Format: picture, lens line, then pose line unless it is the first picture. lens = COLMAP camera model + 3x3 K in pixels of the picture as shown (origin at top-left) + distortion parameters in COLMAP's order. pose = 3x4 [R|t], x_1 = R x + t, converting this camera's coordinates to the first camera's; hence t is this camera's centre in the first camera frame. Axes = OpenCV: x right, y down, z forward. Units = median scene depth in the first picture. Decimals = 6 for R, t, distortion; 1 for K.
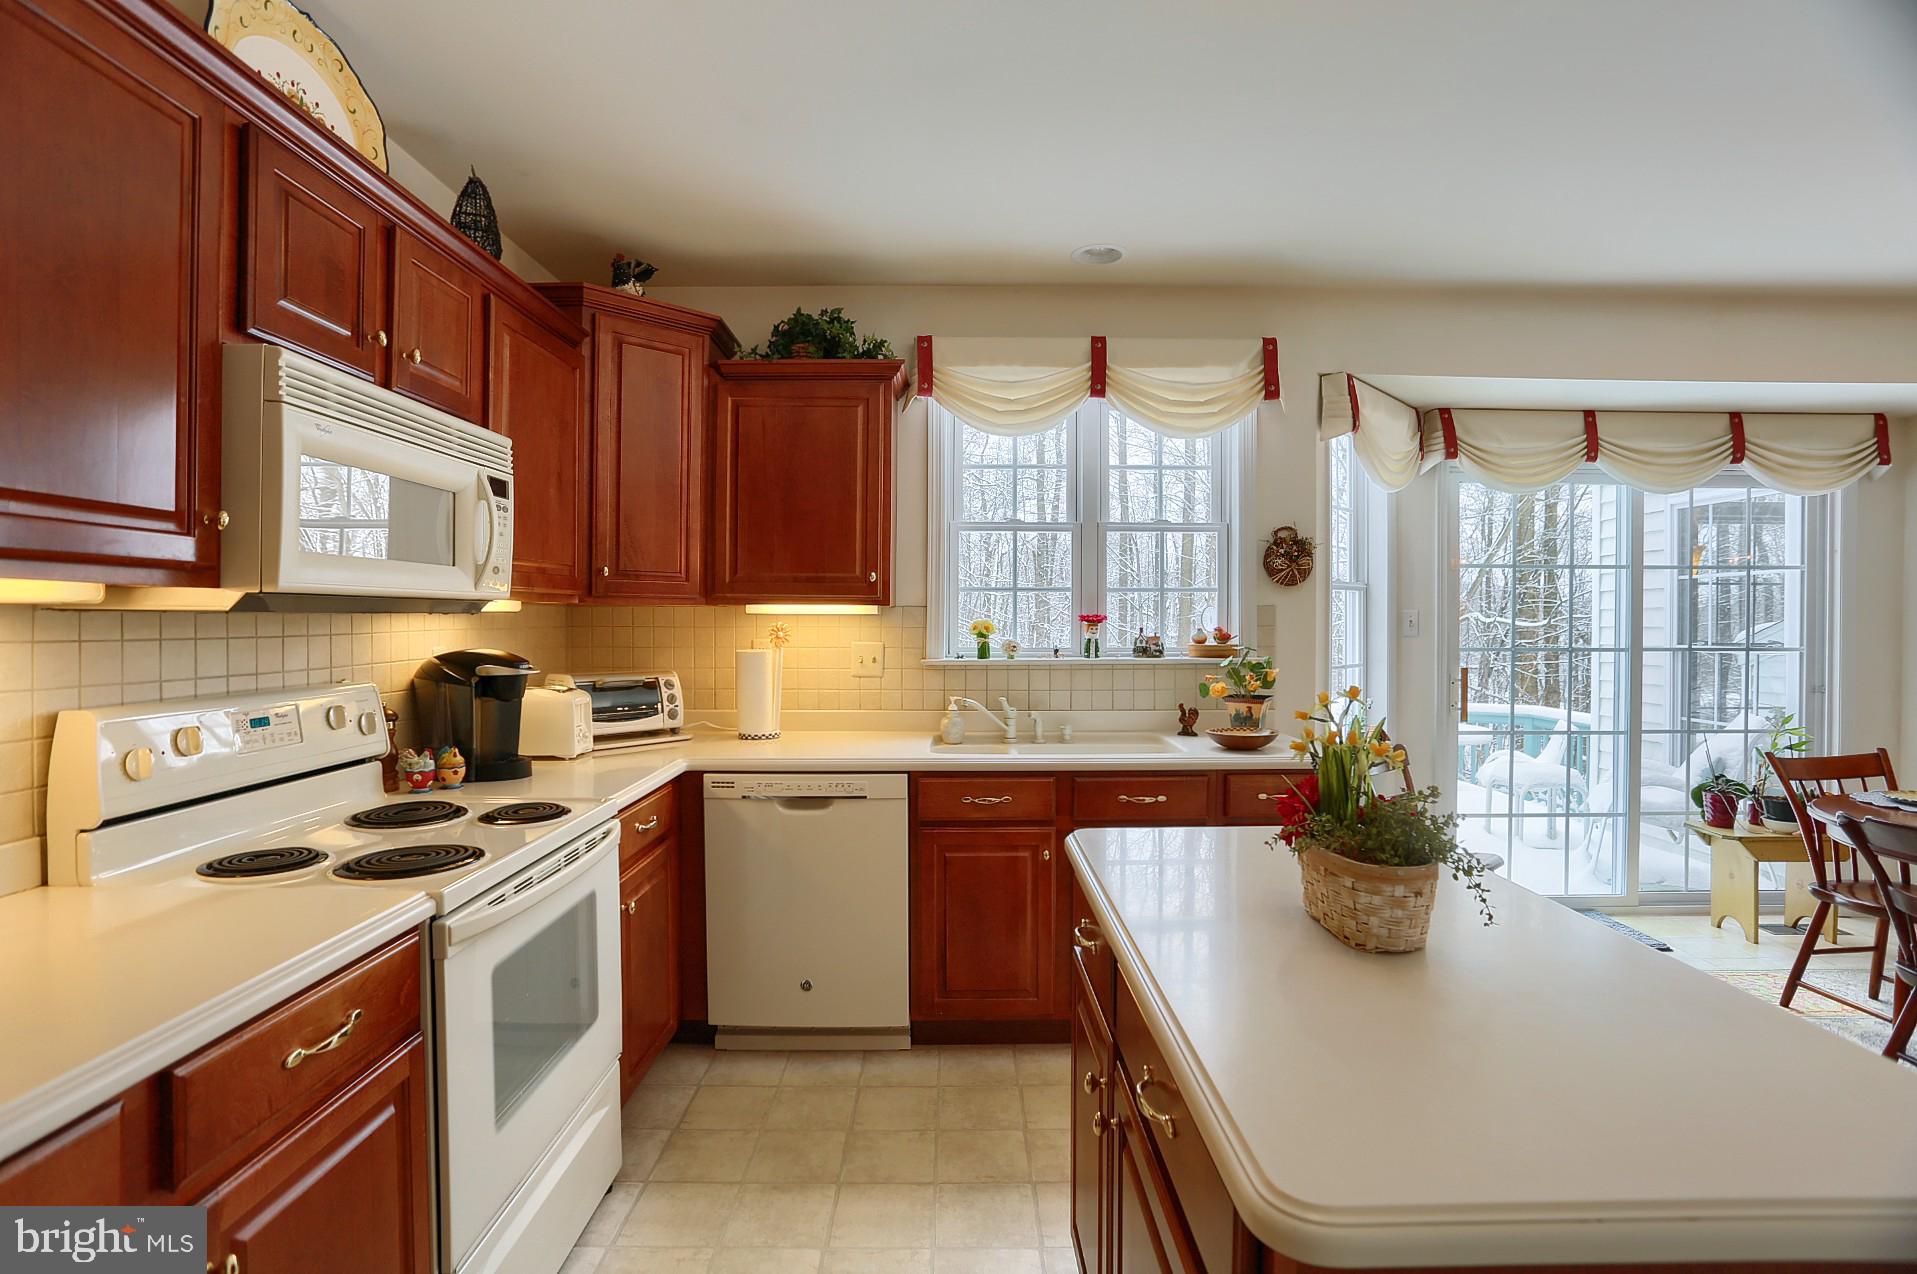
lens RADIAL K [[929.6, 0, 954.9], [0, 929.6, 627.4], [0, 0, 1]] dist [-0.069038, 0.029841]
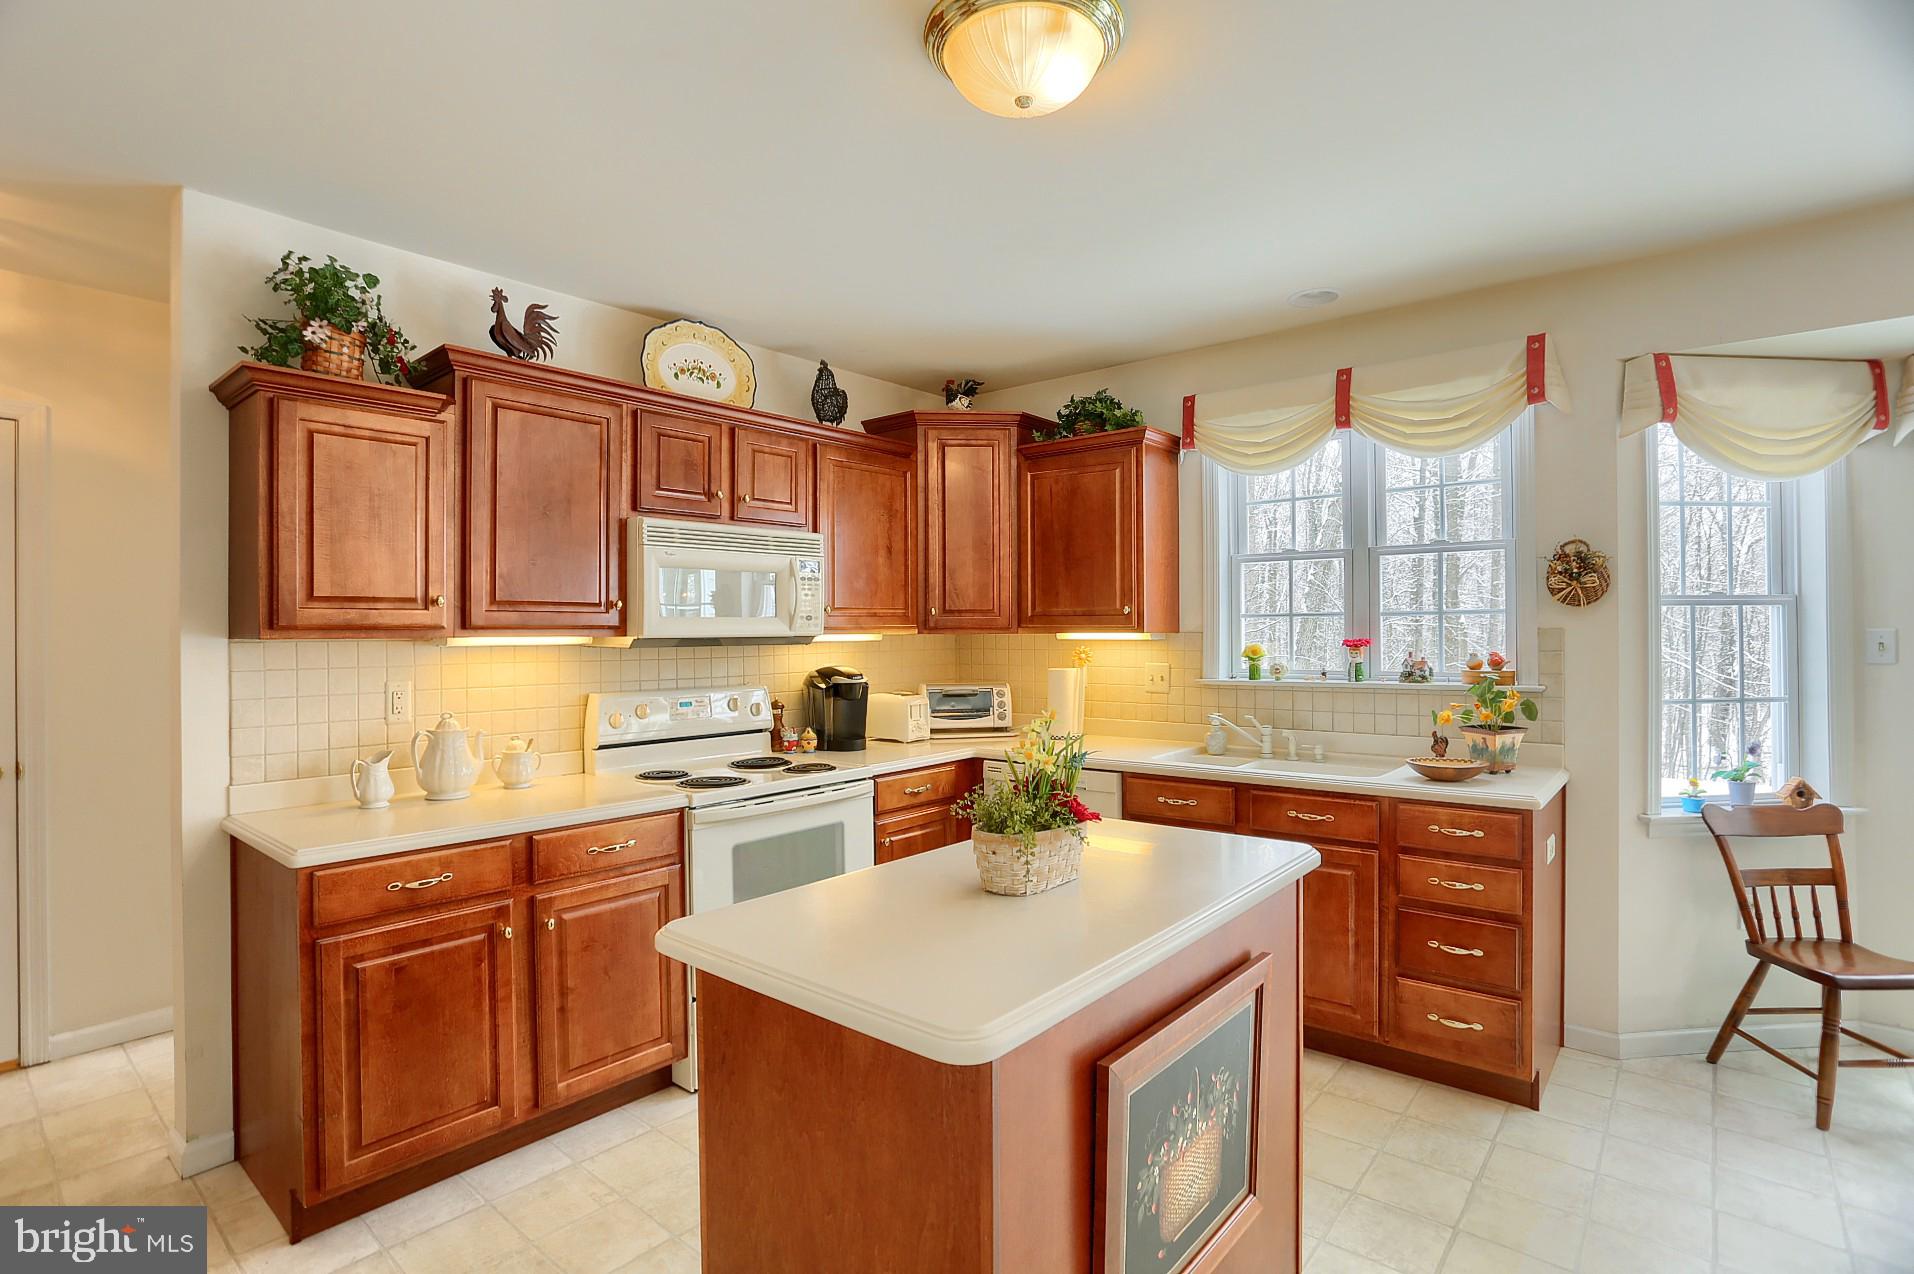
lens RADIAL K [[928.2, 0, 953.4], [0, 928.2, 627.4], [0, 0, 1]] dist [-0.069038, 0.029841]
pose [[0.765756, -0.010724, -0.643041, 0.475104], [0.002488, 0.999903, -0.013713, -0.014375], [0.643126, 0.008901, 0.765709, -0.056822]]
